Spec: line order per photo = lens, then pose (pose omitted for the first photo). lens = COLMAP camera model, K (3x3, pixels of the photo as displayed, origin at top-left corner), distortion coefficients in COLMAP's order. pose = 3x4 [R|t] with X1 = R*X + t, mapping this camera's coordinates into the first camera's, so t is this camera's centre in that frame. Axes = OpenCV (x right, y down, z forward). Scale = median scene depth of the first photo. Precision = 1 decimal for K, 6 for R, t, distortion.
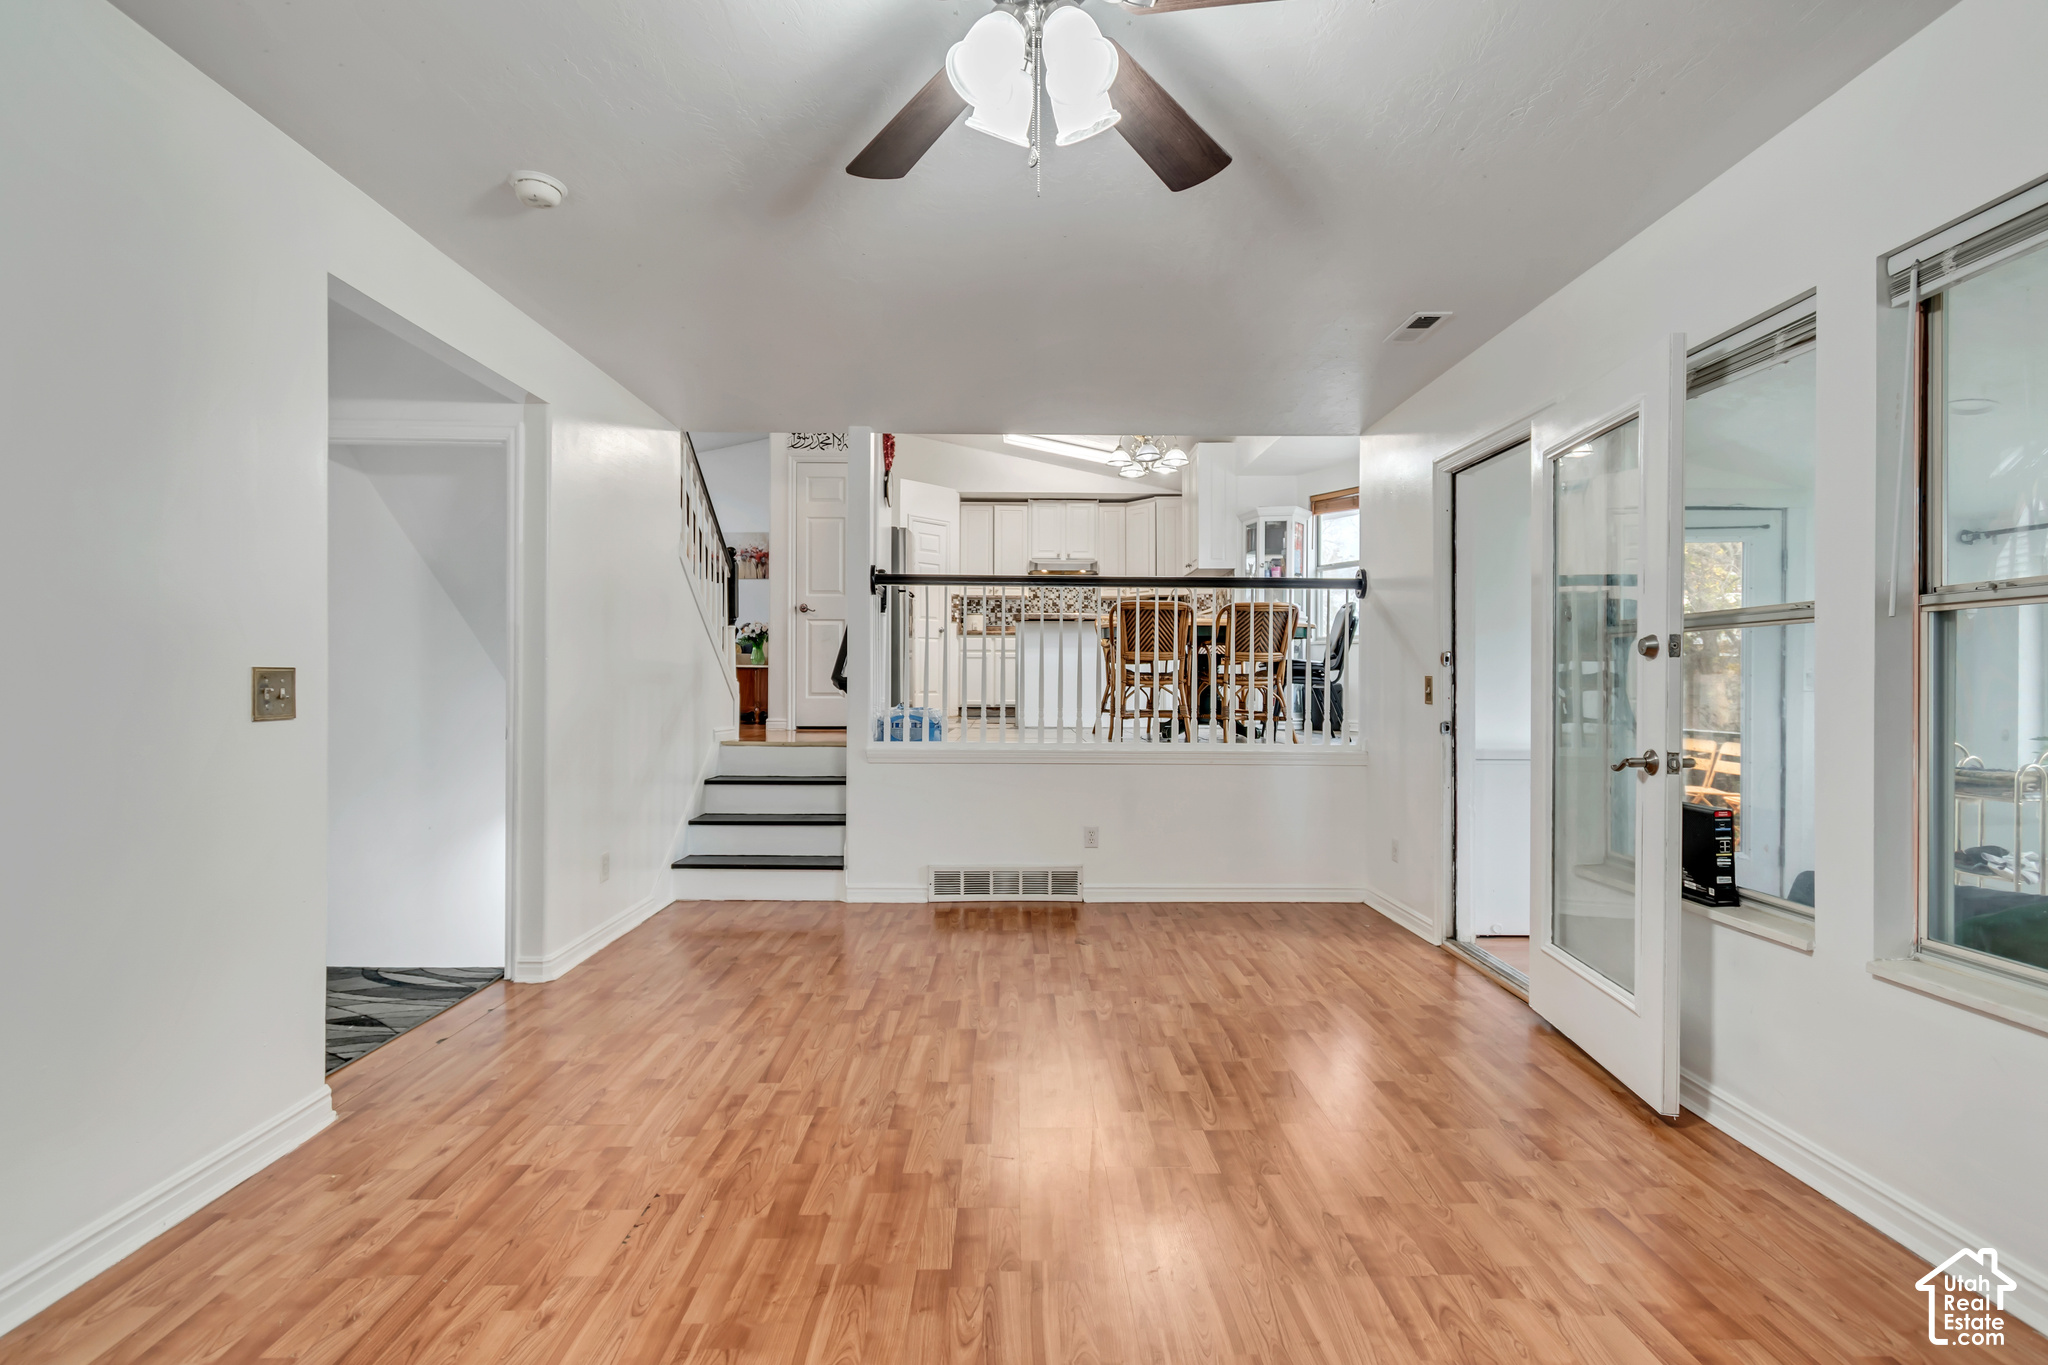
lens RADIAL K [[908.1, 0, 1028.8], [0, 908.1, 680.4], [0, 0, 1]] dist [0.007060, -0.001062]
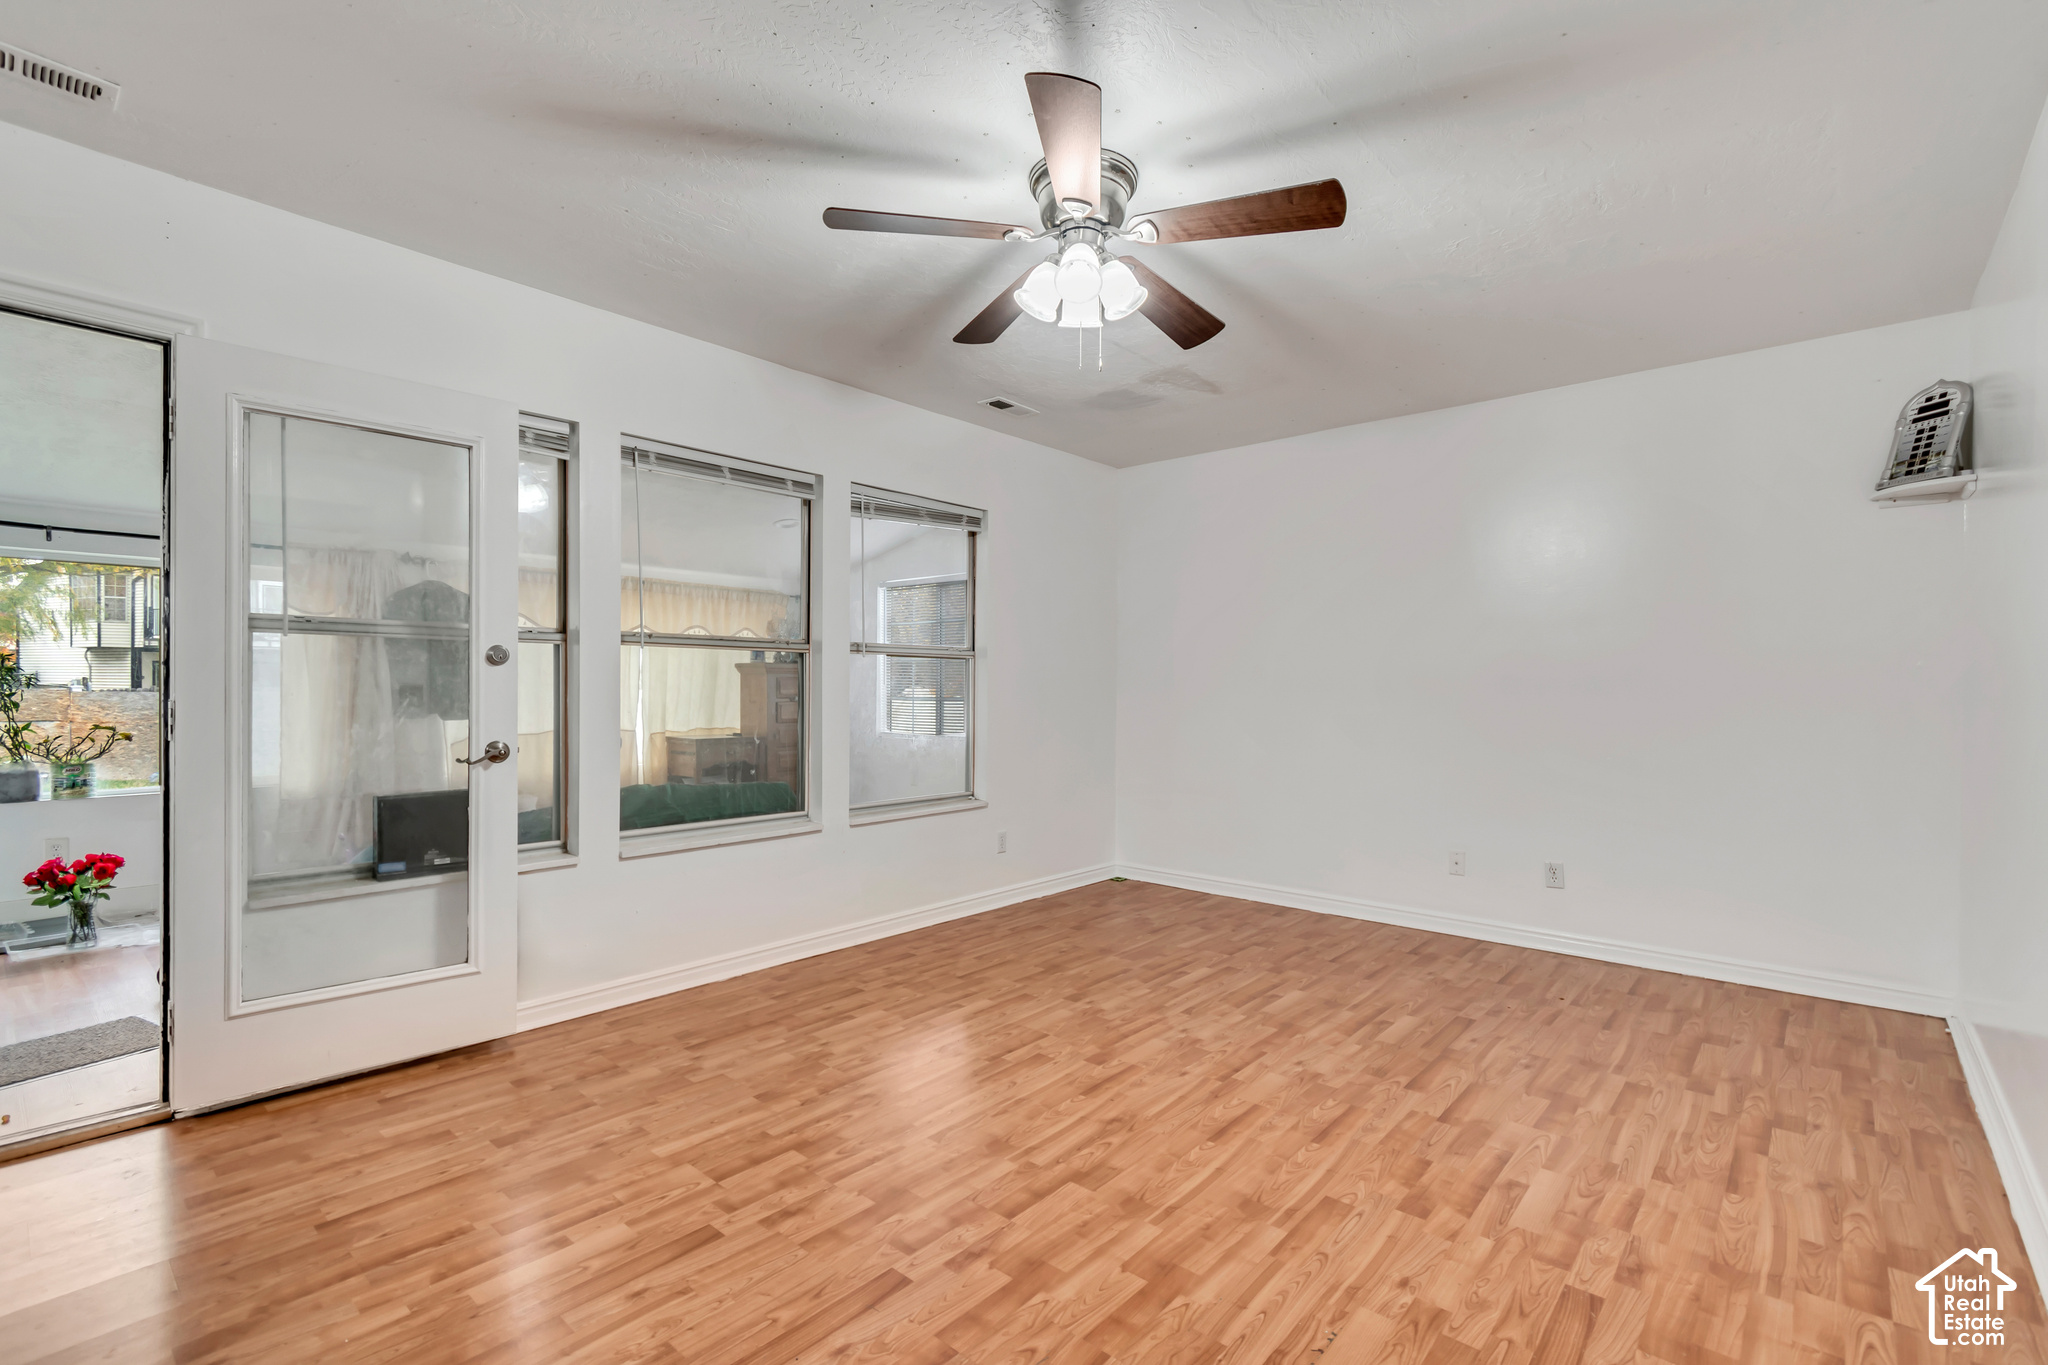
lens RADIAL K [[908.1, 0, 1039.4], [0, 908.1, 689.5], [0, 0, 1]] dist [0.007060, -0.001062]
pose [[-0.745021, -0.006693, 0.667007, -0.837655], [-0.007958, 0.999968, 0.001146, 0.003062], [-0.666993, -0.004454, -0.745051, 1.900931]]
